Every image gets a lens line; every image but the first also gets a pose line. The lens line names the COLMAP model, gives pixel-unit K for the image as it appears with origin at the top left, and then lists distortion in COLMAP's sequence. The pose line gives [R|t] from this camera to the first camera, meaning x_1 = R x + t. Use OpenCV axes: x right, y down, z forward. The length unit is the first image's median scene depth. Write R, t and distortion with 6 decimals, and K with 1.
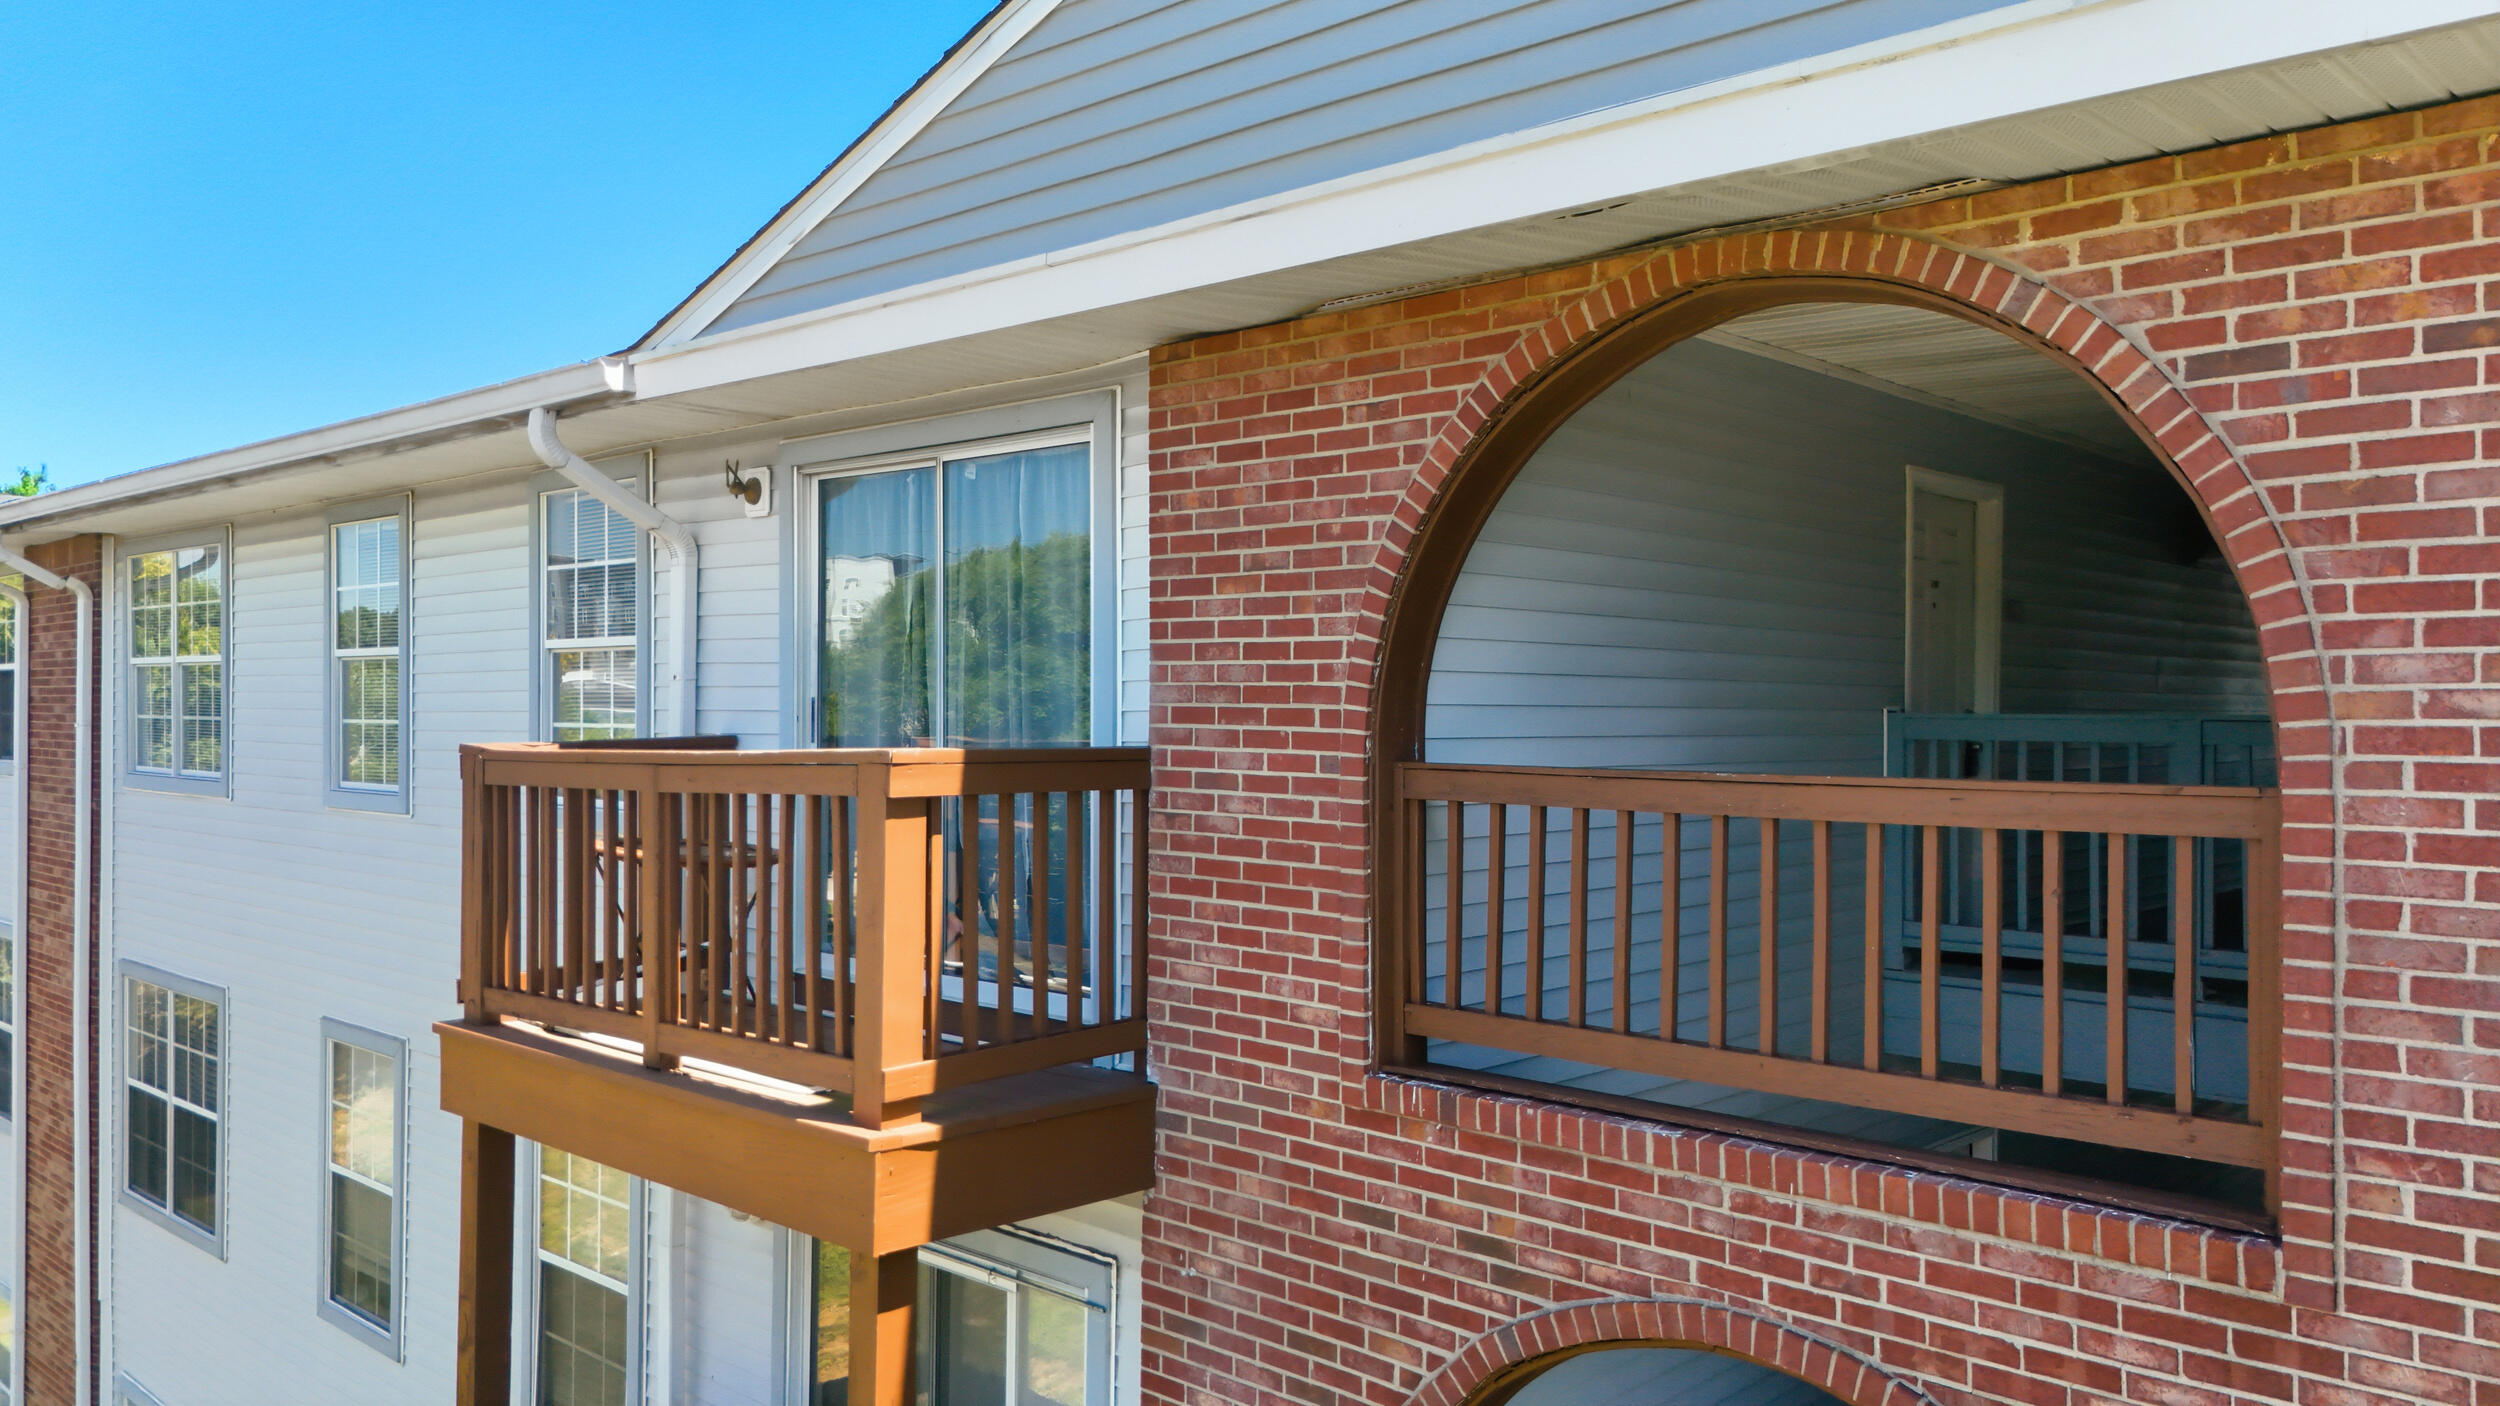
lens RADIAL K [[1791.8, 0, 1250.0], [0, 1791.8, 703.0], [0, 0, 1]] dist [0.130938, -0.136783]
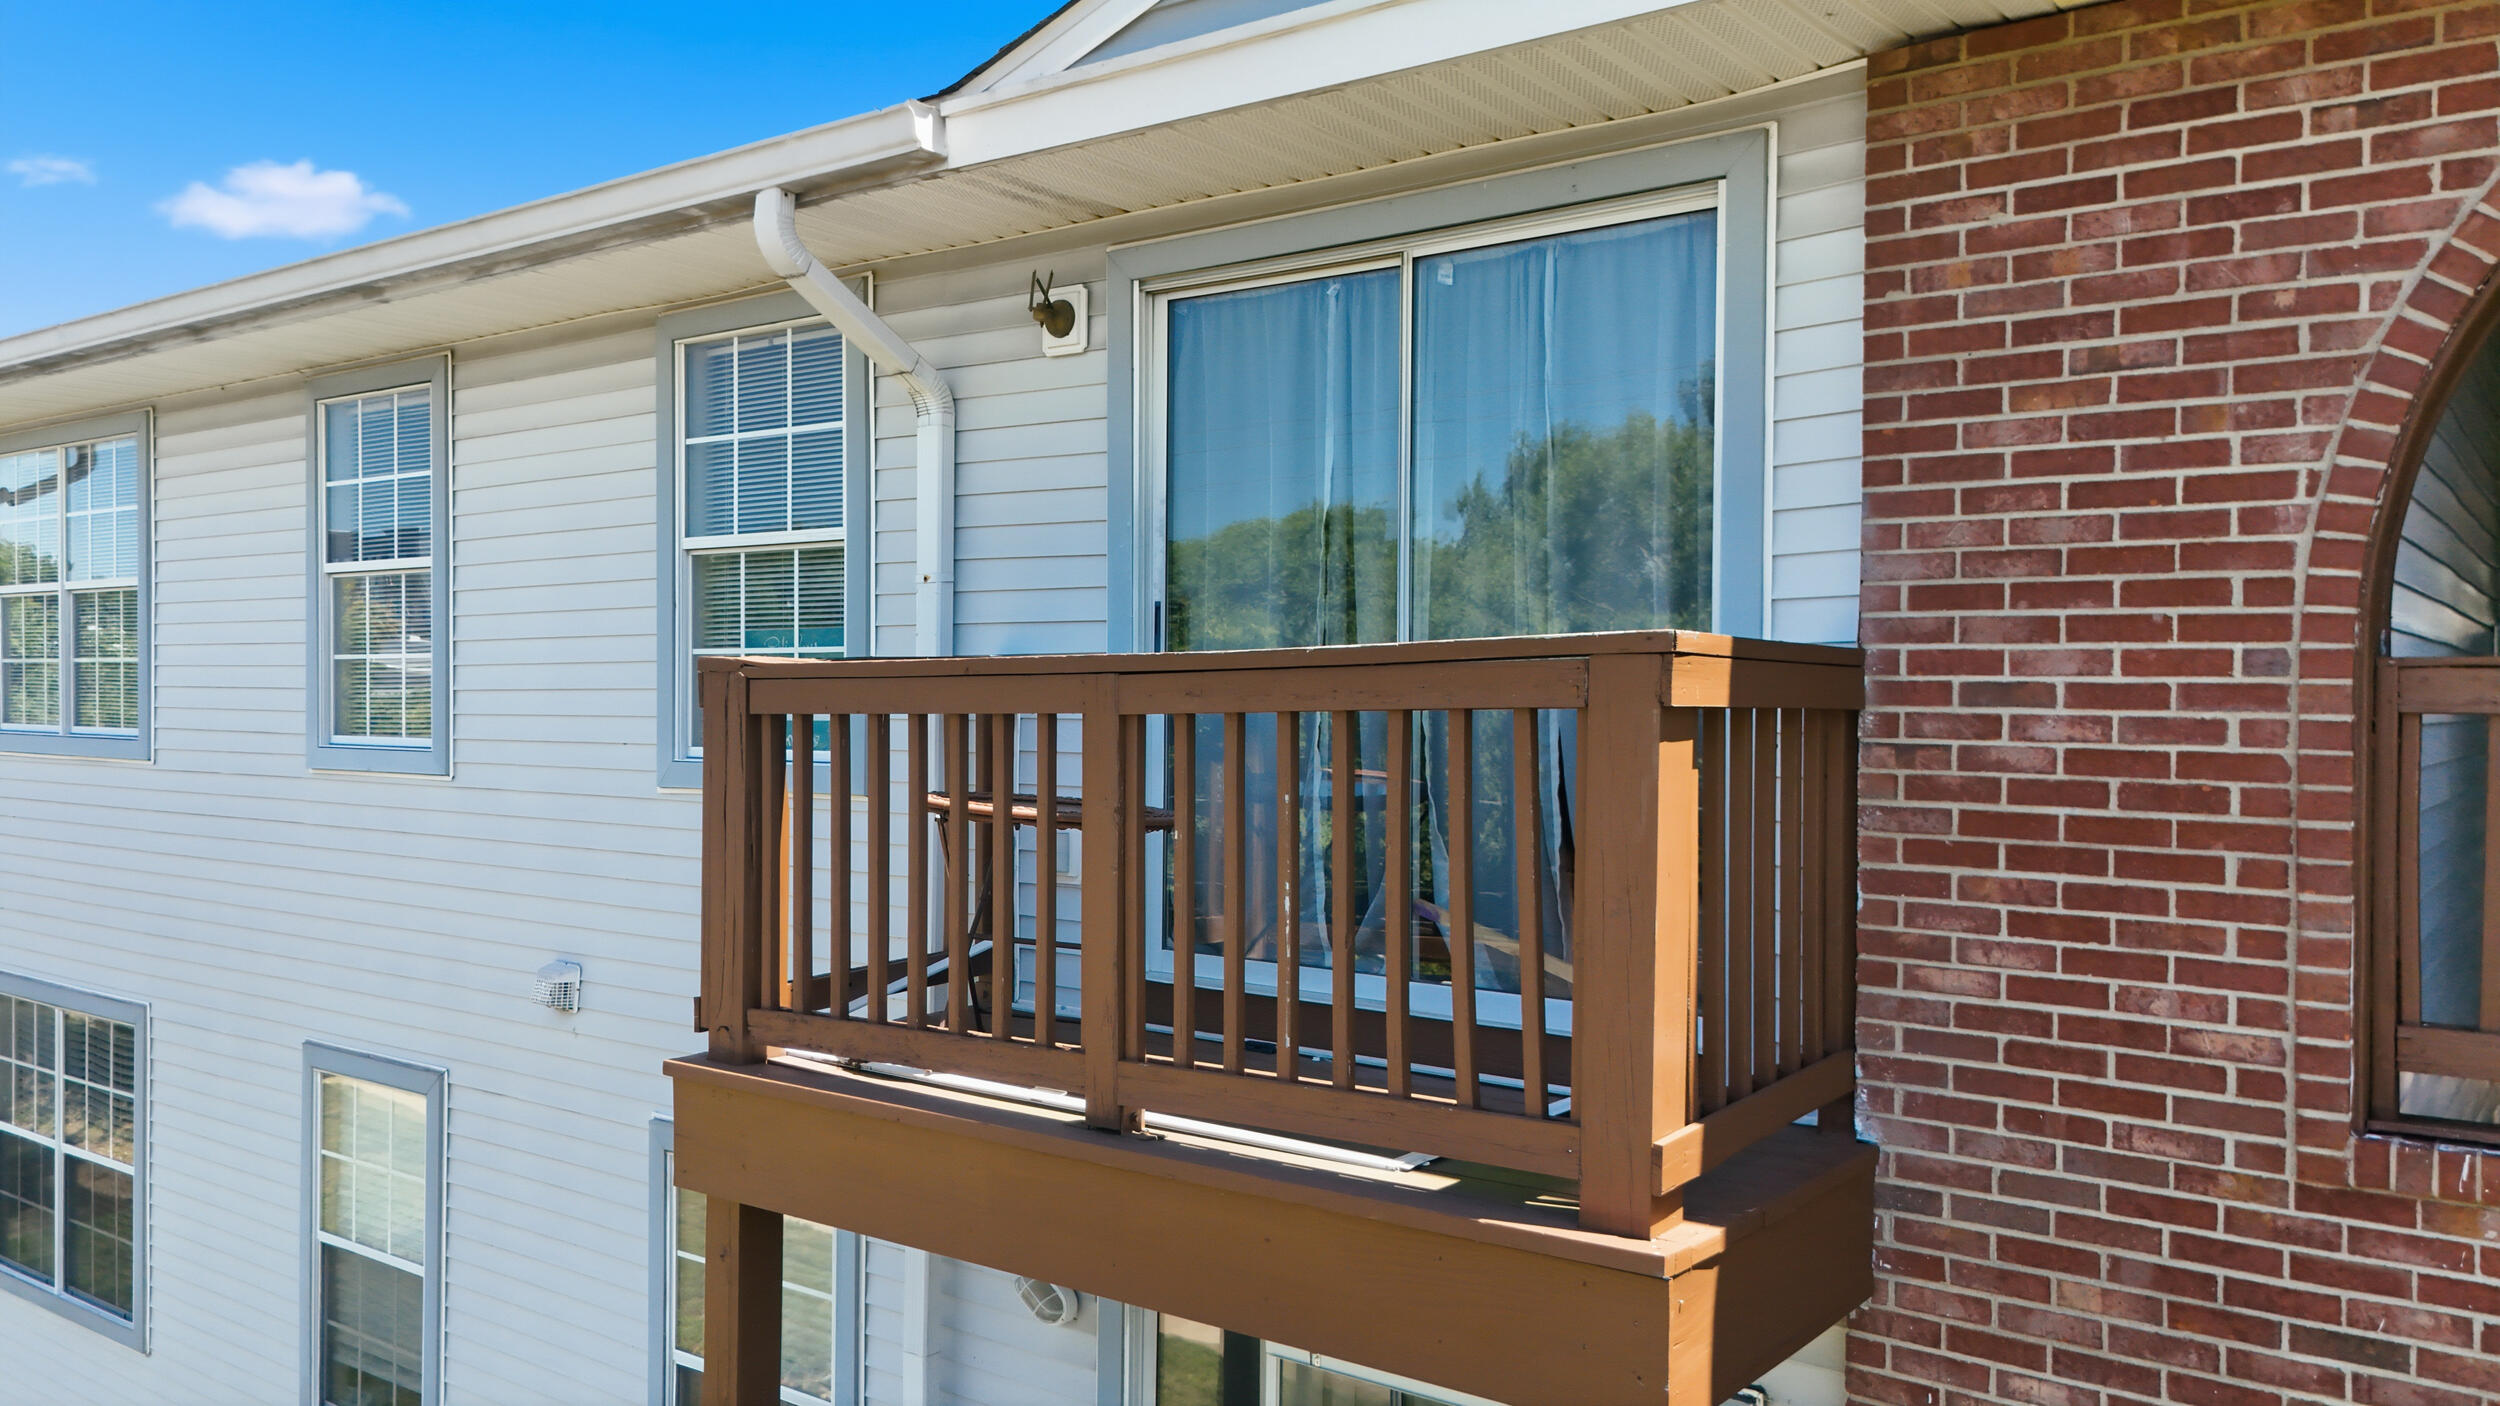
lens RADIAL K [[1806.9, 0, 1265.2], [0, 1806.9, 703.5], [0, 0, 1]] dist [0.076607, -0.073956]
pose [[0.992784, 0.001259, 0.119908, -0.373554], [-0.002146, 0.999971, 0.007263, 0.042702], [-0.119895, -0.007468, 0.992758, 0.358176]]
